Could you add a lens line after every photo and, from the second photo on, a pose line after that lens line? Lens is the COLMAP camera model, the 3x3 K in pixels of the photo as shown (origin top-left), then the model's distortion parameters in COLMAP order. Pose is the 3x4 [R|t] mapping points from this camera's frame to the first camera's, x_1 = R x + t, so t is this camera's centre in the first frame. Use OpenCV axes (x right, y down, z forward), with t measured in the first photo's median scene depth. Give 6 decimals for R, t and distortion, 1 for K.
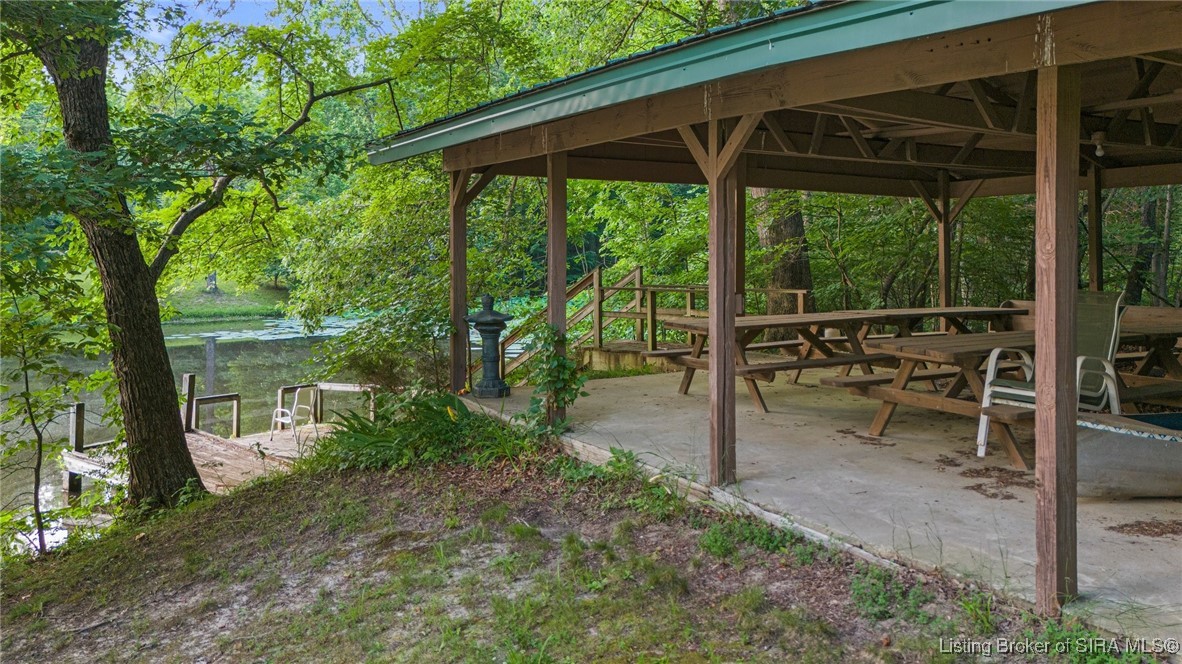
lens RADIAL K [[894.1, 0, 590.1], [0, 894.1, 329.0], [0, 0, 1]] dist [0.071569, -0.069861]
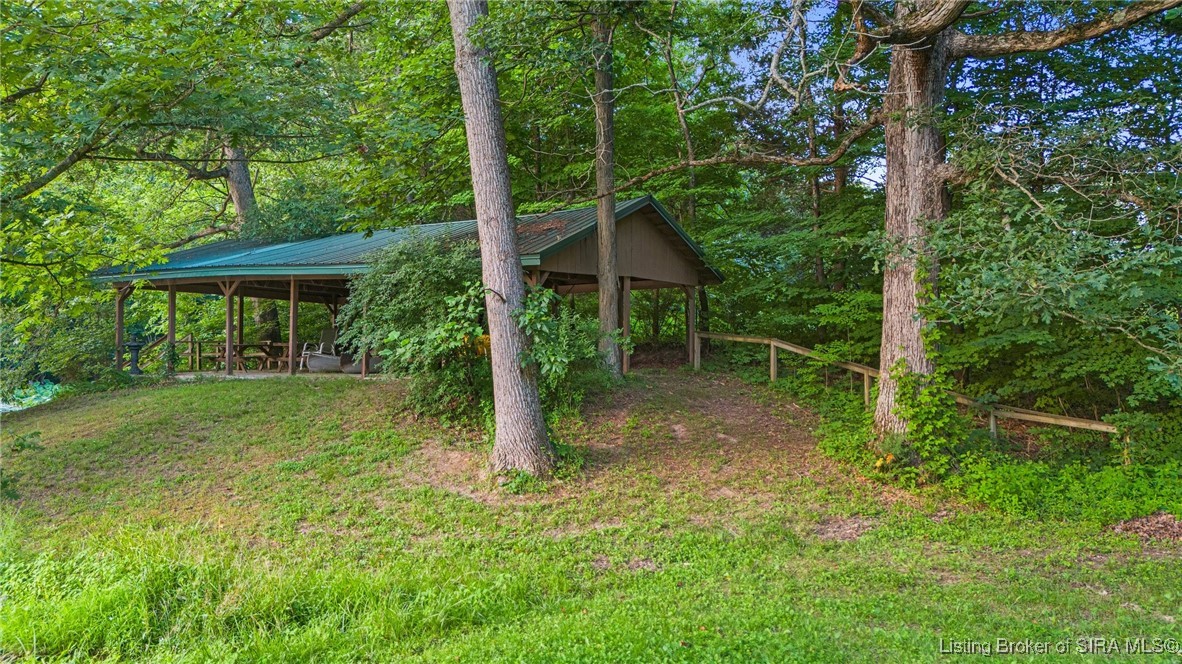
lens RADIAL K [[894.1, 0, 586.9], [0, 894.1, 331.6], [0, 0, 1]] dist [0.071569, -0.069861]
pose [[0.874635, 0.016501, 0.484502, -0.282116], [0.037688, 0.994081, -0.101890, 0.317320], [-0.483315, 0.107376, 0.868836, -2.249375]]
